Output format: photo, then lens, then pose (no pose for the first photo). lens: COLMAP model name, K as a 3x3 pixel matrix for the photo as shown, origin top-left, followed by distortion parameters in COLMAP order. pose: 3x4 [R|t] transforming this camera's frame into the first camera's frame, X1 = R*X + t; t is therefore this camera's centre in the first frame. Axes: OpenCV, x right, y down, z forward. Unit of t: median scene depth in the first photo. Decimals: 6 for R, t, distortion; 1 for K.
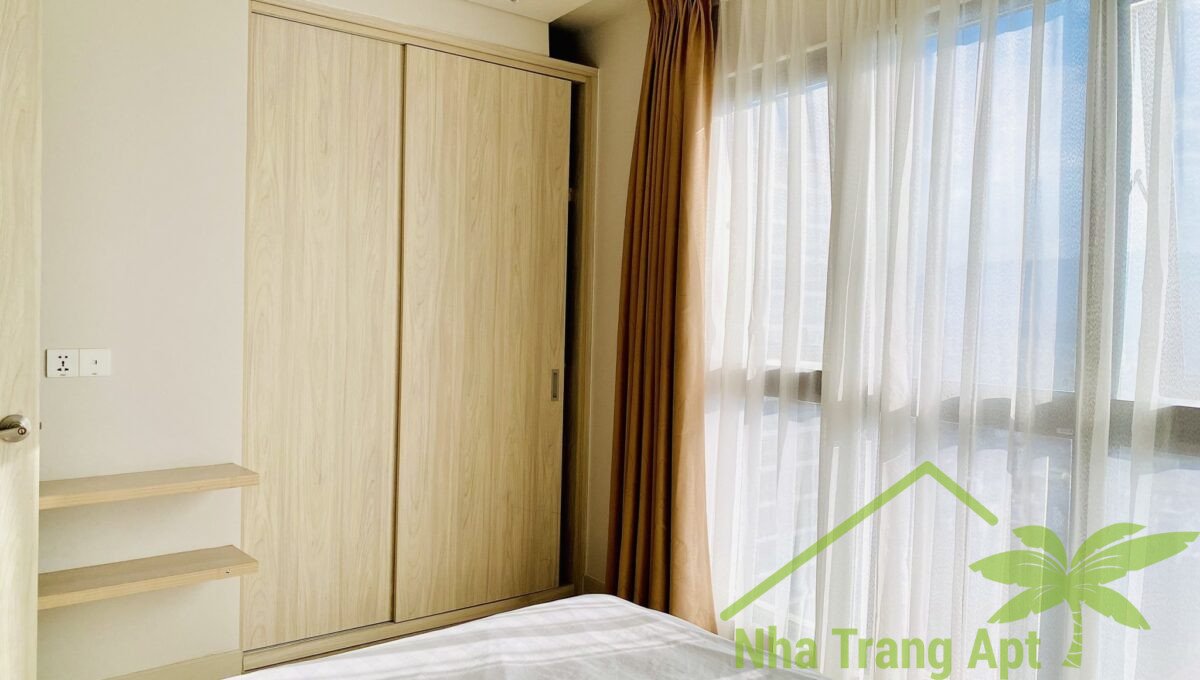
lens RADIAL K [[921.9, 0, 598.3], [0, 921.9, 339.1], [0, 0, 1]] dist [0.000740, -0.002191]
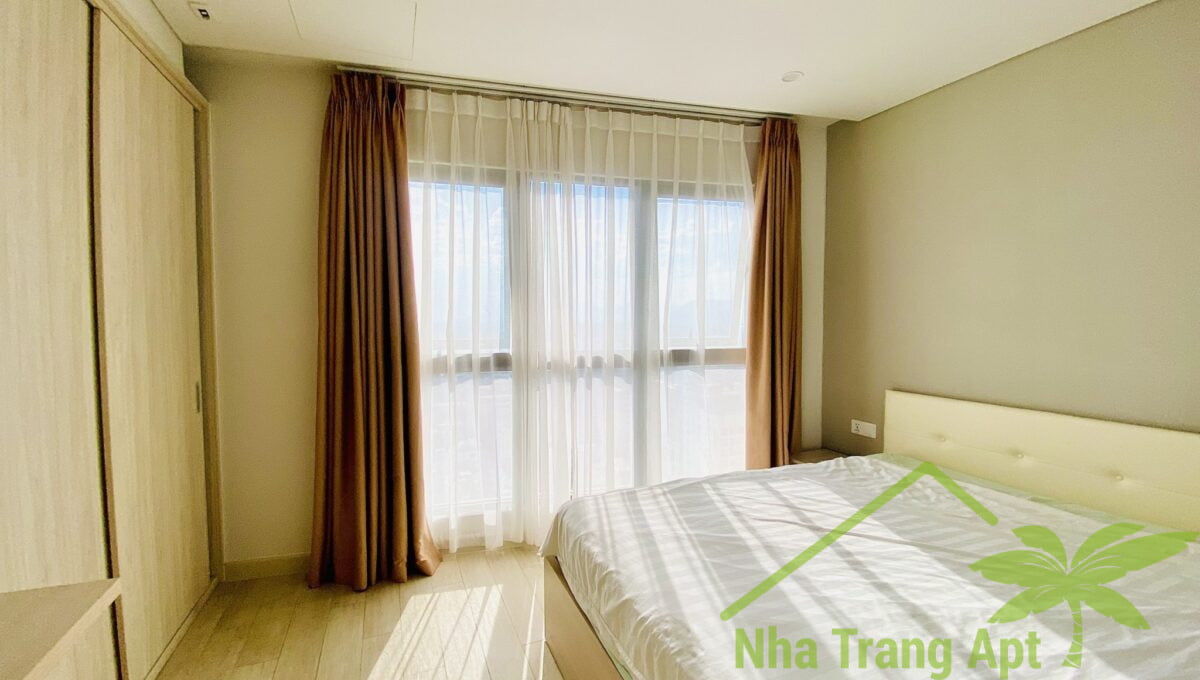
lens RADIAL K [[489.4, 0, 601.1], [0, 489.4, 335.1], [0, 0, 1]] dist [0.000279, 0.000050]
pose [[0.281442, -0.061829, 0.957584, -0.923509], [0.042159, 0.997755, 0.052032, -0.060406], [-0.958652, 0.025727, 0.283416, 0.837667]]
